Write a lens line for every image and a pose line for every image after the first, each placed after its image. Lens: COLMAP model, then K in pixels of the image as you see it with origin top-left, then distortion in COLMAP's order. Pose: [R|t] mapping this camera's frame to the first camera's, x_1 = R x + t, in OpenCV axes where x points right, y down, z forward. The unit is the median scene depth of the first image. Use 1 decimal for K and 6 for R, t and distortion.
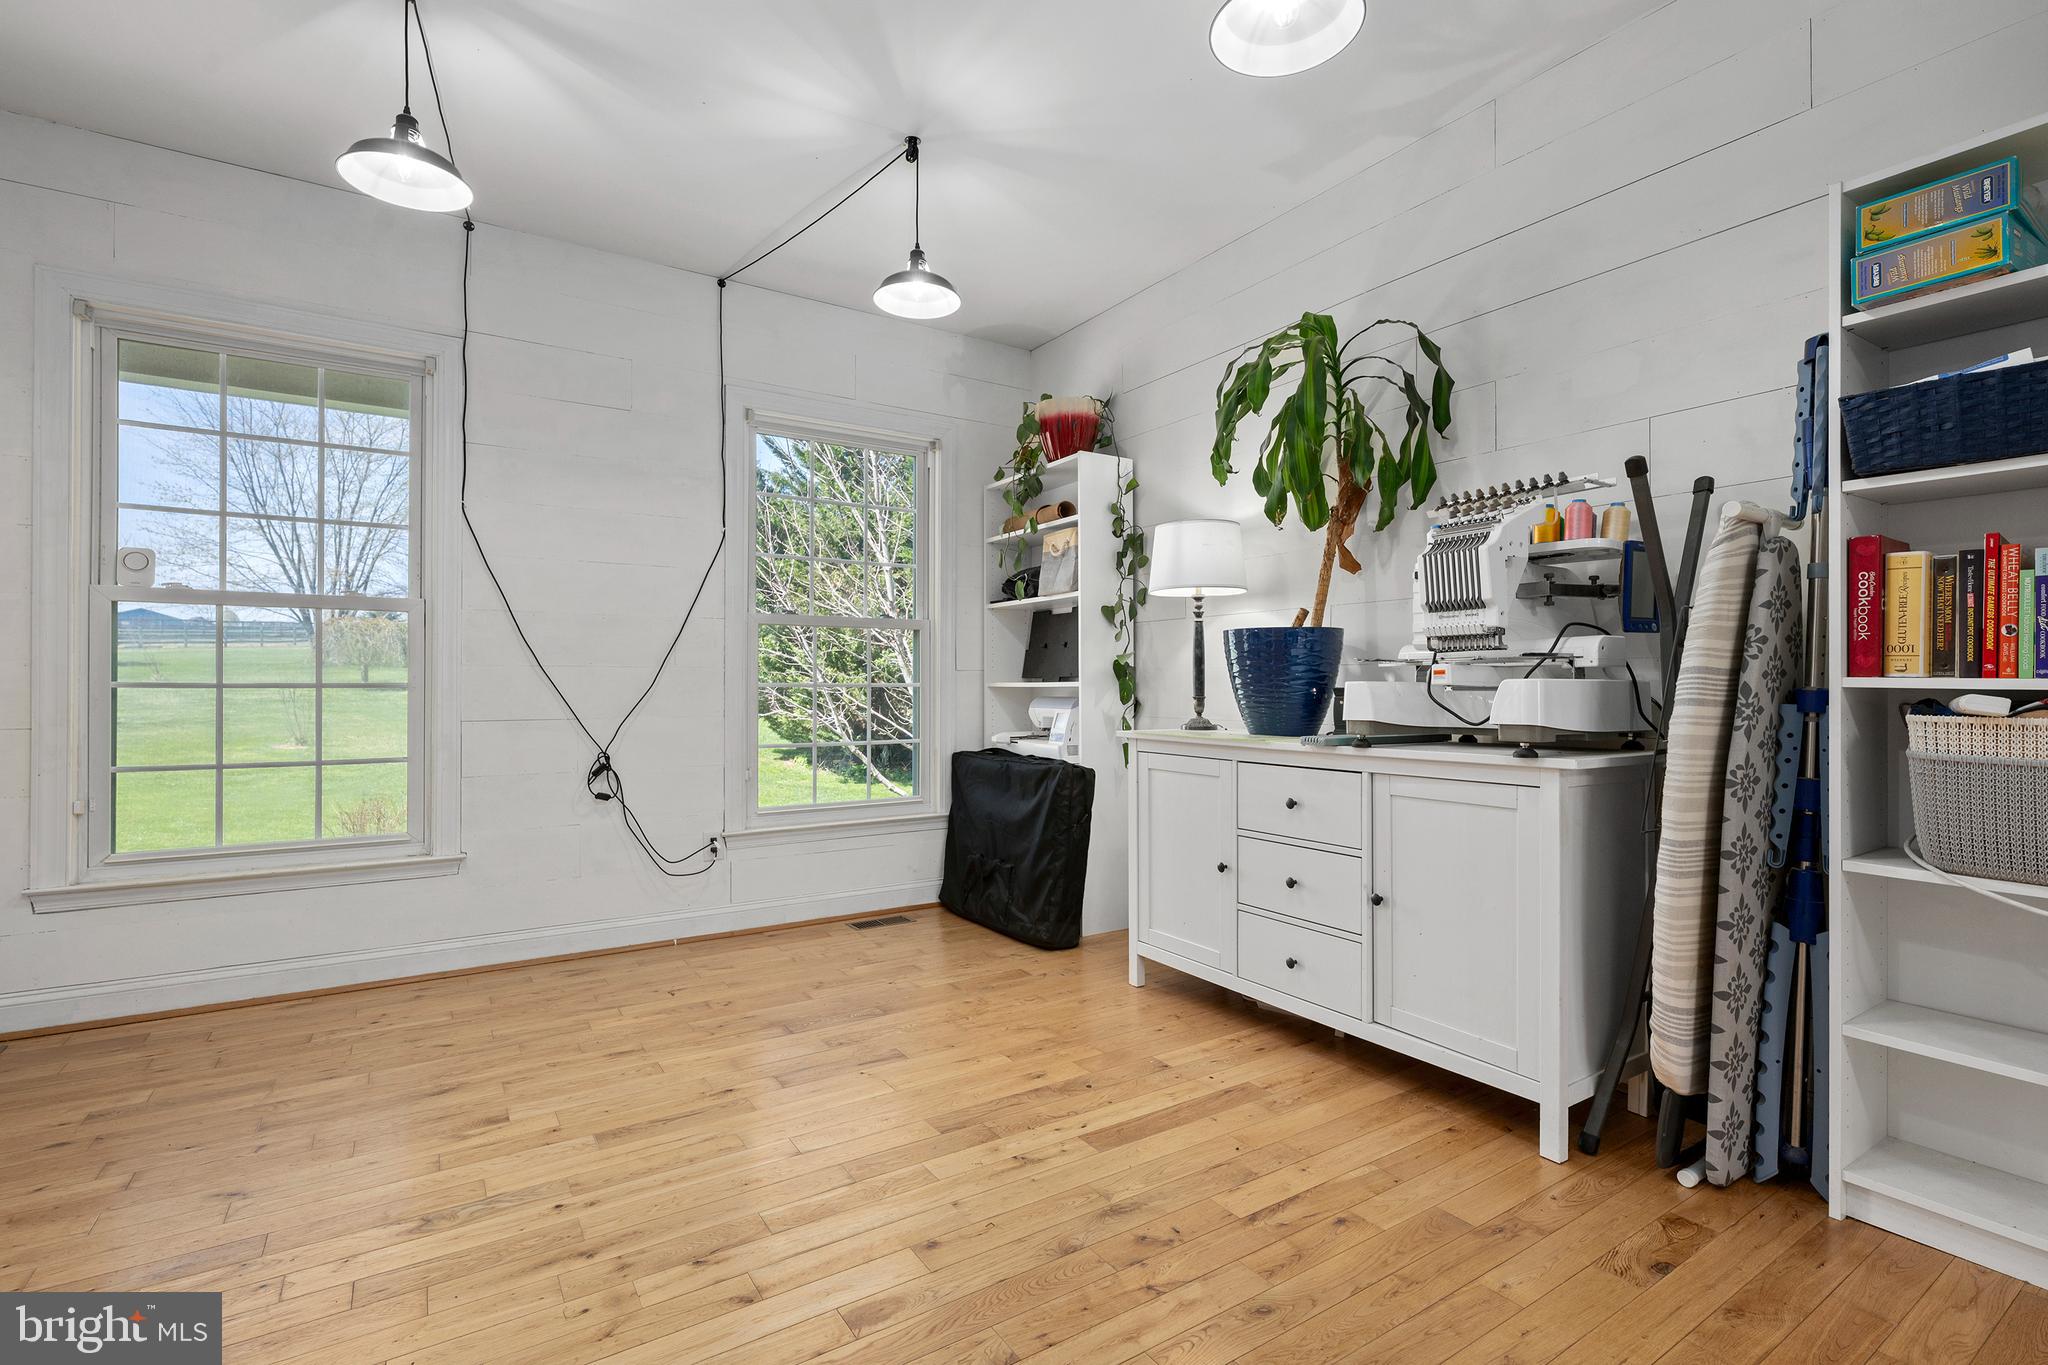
lens RADIAL K [[934.5, 0, 1028.3], [0, 934.5, 677.8], [0, 0, 1]] dist [-0.001596, -0.000001]
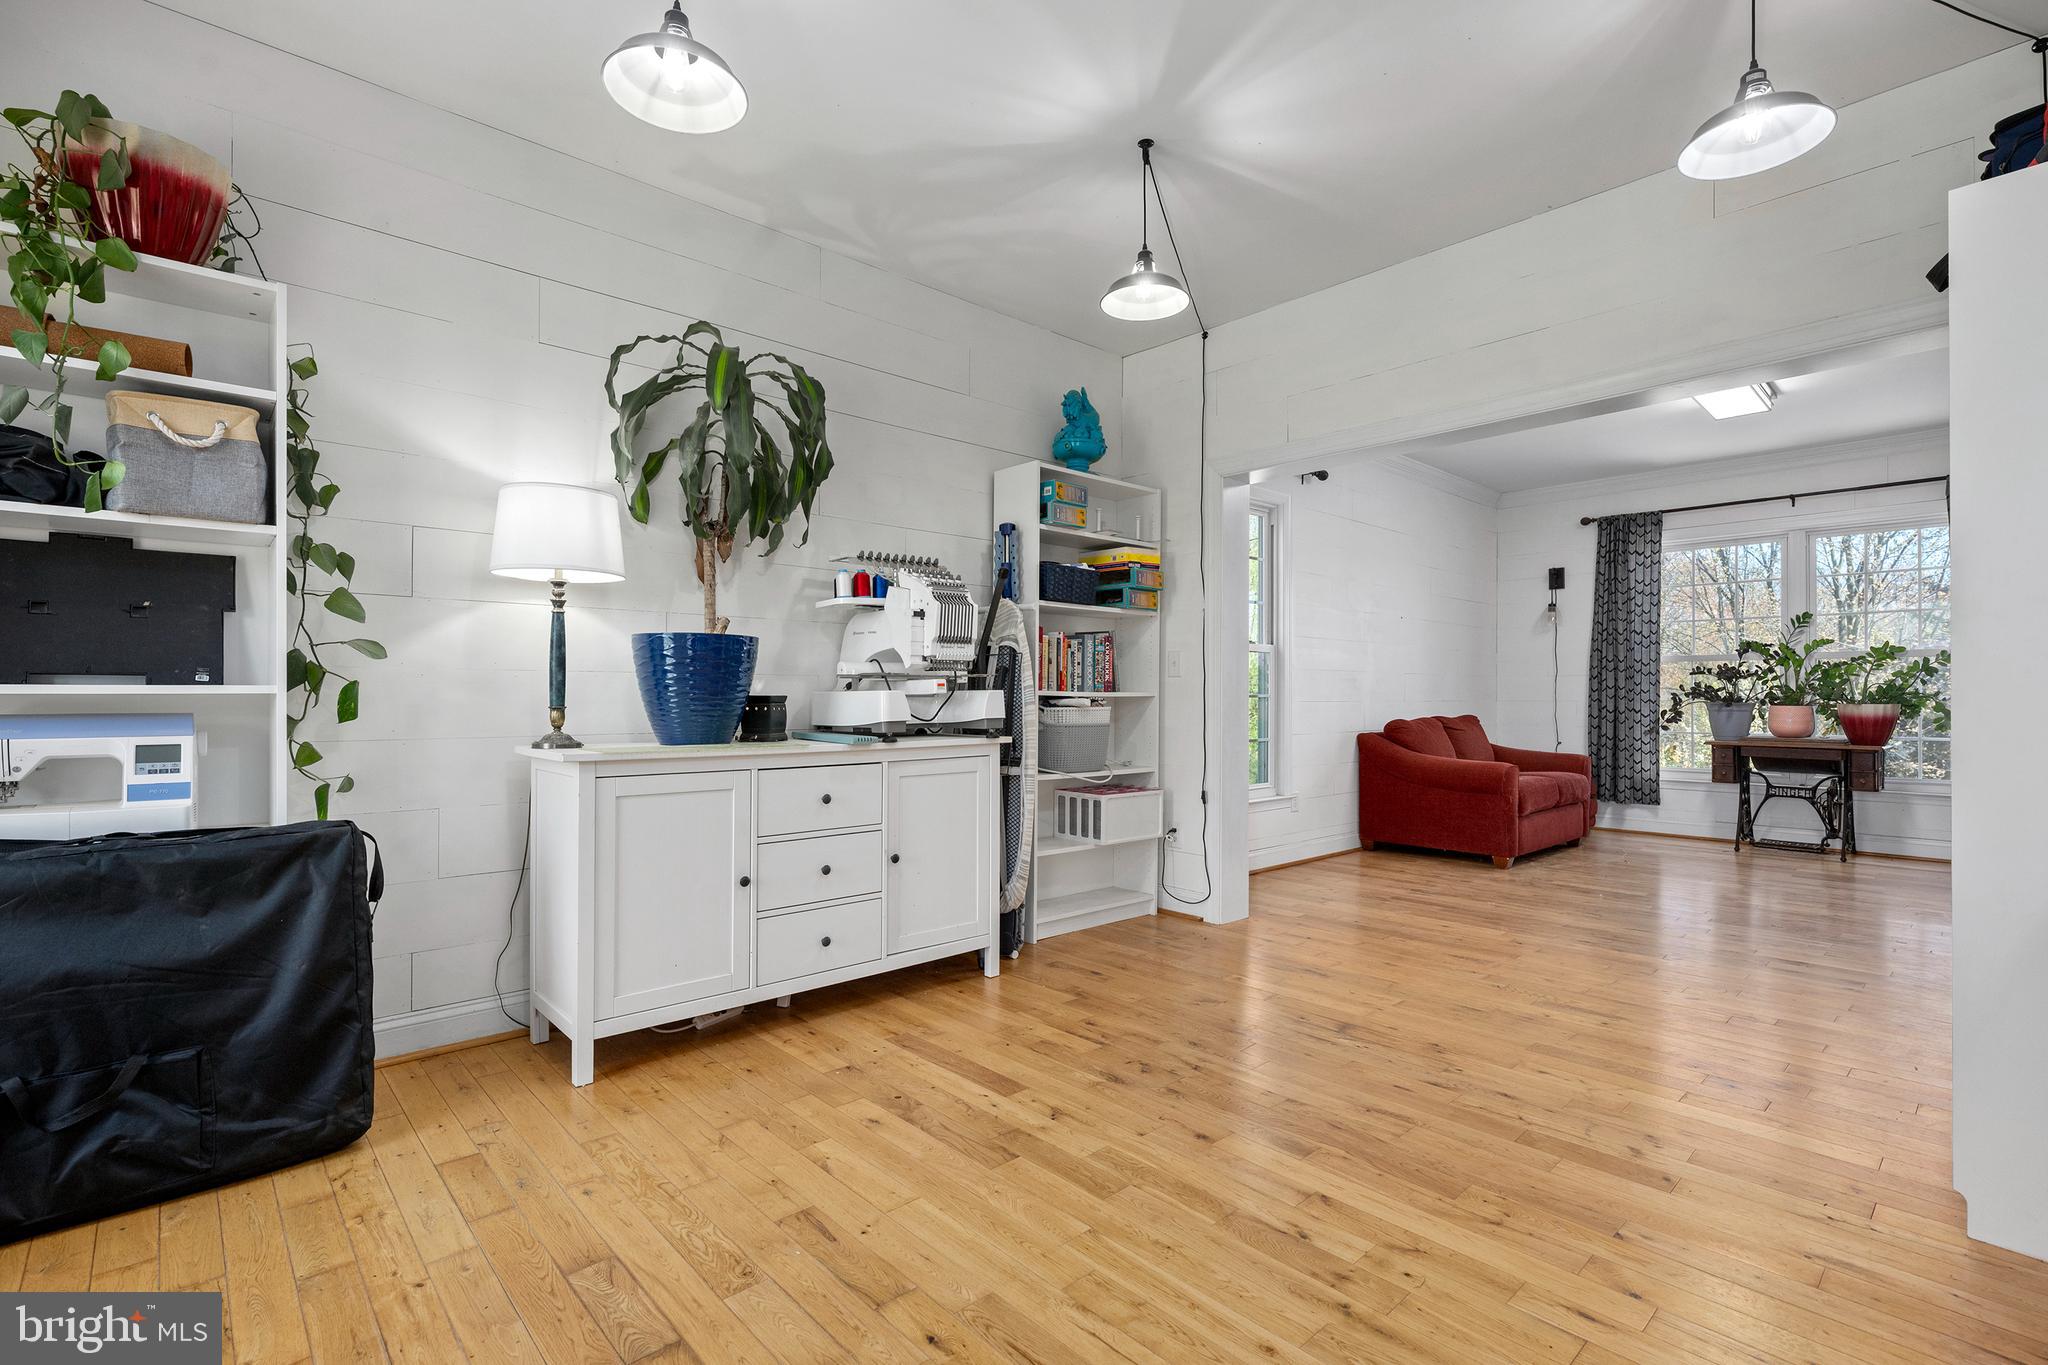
lens RADIAL K [[937.1, 0, 1022.9], [0, 937.1, 689.2], [0, 0, 1]] dist [-0.001108, 0.000575]
pose [[-0.160359, 0.007696, 0.987029, -0.954873], [-0.010421, 0.999901, -0.009490, 0.012451], [-0.987004, -0.011807, -0.160263, 1.048430]]
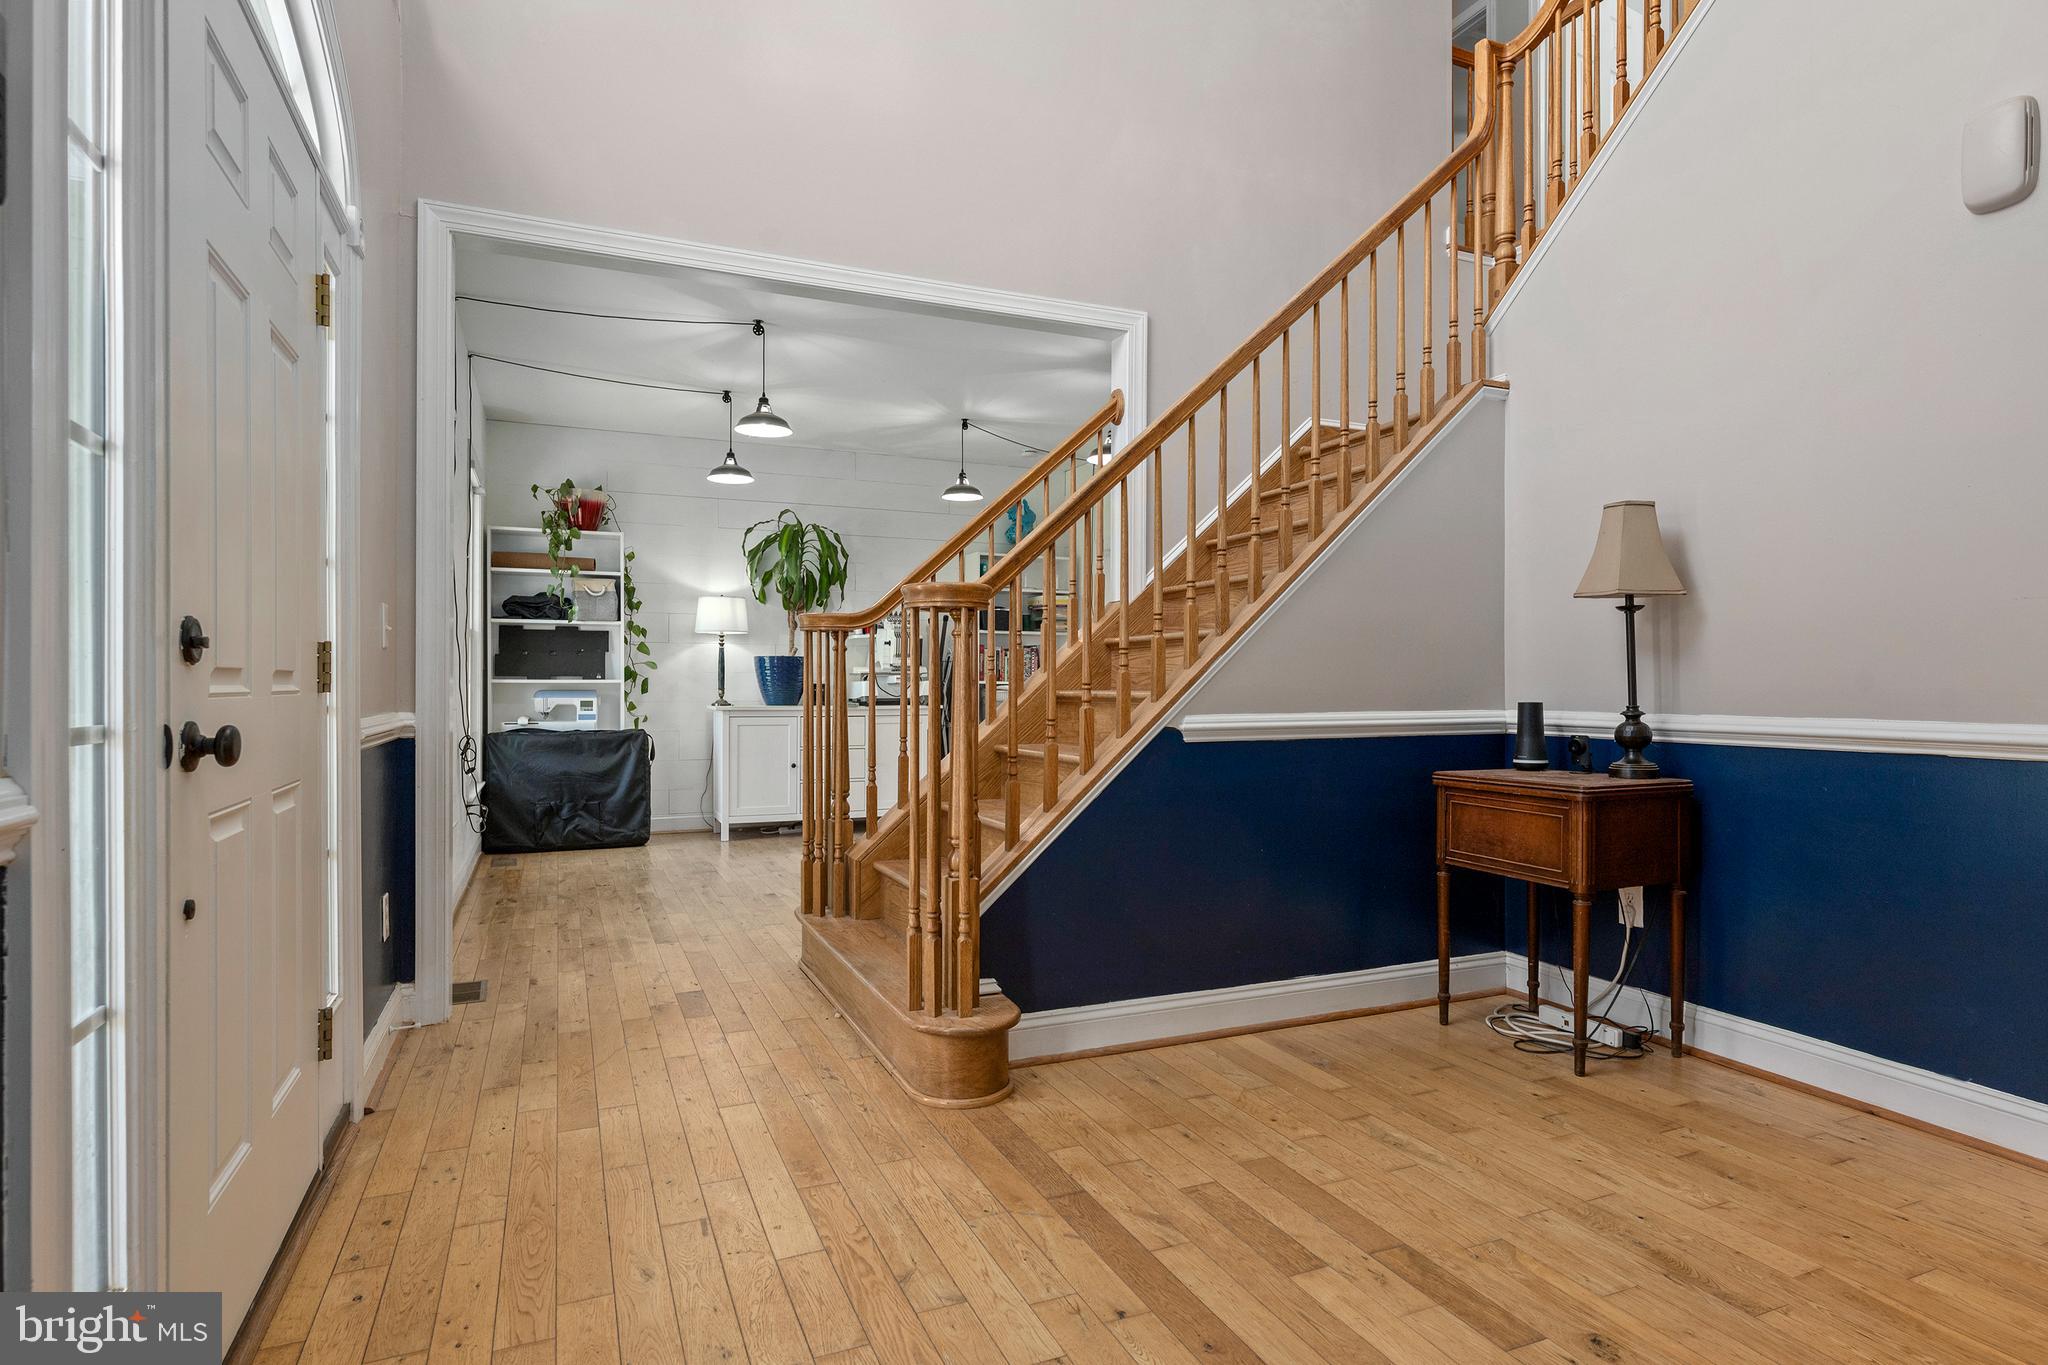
lens RADIAL K [[1094.8, 0, 1024.0], [0, 1094.8, 682.5], [0, 0, 1]] dist [0.001465, 0.000024]
pose [[0.173474, 0.004943, 0.984826, -2.678111], [-0.010689, 0.999938, -0.003136, 0.012634], [-0.984780, -0.009983, 0.173516, 0.024665]]
